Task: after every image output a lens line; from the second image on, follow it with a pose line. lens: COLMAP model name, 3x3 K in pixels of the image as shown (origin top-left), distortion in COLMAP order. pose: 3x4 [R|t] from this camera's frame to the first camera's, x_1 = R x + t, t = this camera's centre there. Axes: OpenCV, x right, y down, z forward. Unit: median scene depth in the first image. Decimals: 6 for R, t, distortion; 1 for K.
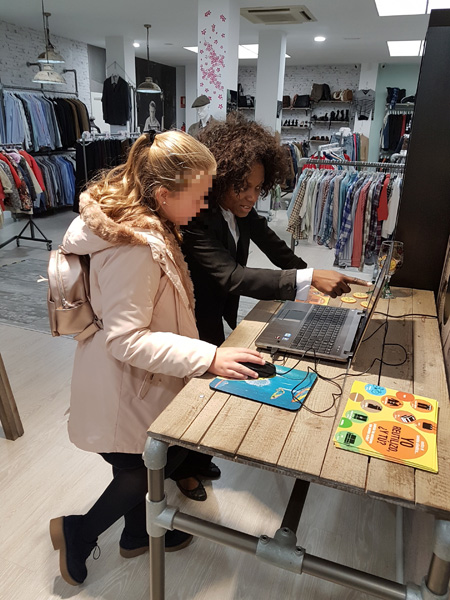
lens RADIAL K [[466.8, 0, 225.3], [0, 466.8, 298.4], [0, 0, 1]] dist [0.013289, -0.022417]
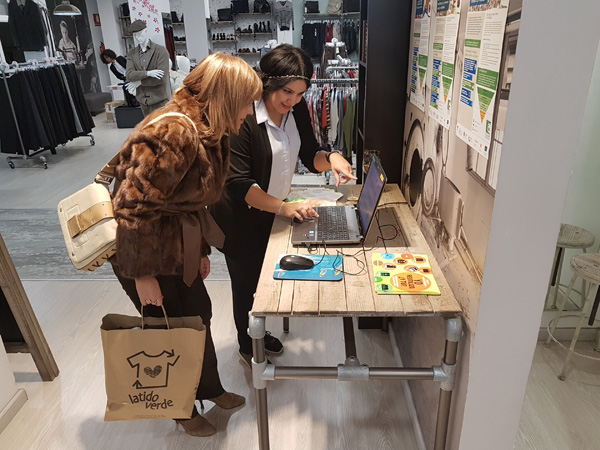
lens RADIAL K [[466.8, 0, 303.7], [0, 466.8, 233.5], [0, 0, 1]] dist [0.013289, -0.022417]
pose [[0.946773, -0.168840, 0.274070, -0.063884], [0.154672, 0.985289, 0.072671, -0.004307], [-0.282308, -0.026412, 0.958960, -0.065808]]
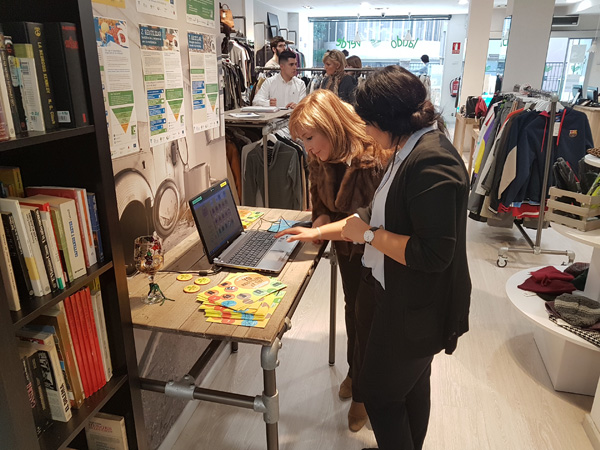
lens RADIAL K [[466.8, 0, 301.4], [0, 466.8, 231.0], [0, 0, 1]] dist [0.013289, -0.022417]
pose [[-0.991014, 0.006947, -0.133574, 0.063887], [-0.080545, 0.766284, 0.637433, -0.218352], [0.106784, 0.642464, -0.758839, 0.519907]]
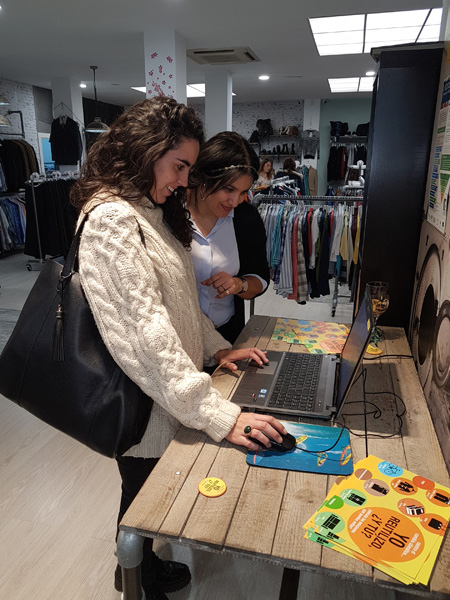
lens RADIAL K [[466.8, 0, 222.2], [0, 466.8, 301.8], [0, 0, 1]] dist [0.013289, -0.022417]
pose [[0.995034, -0.054342, 0.083398, -0.004710], [0.059198, 0.996623, -0.056912, -0.012257], [-0.080023, 0.061567, 0.994890, 0.015864]]
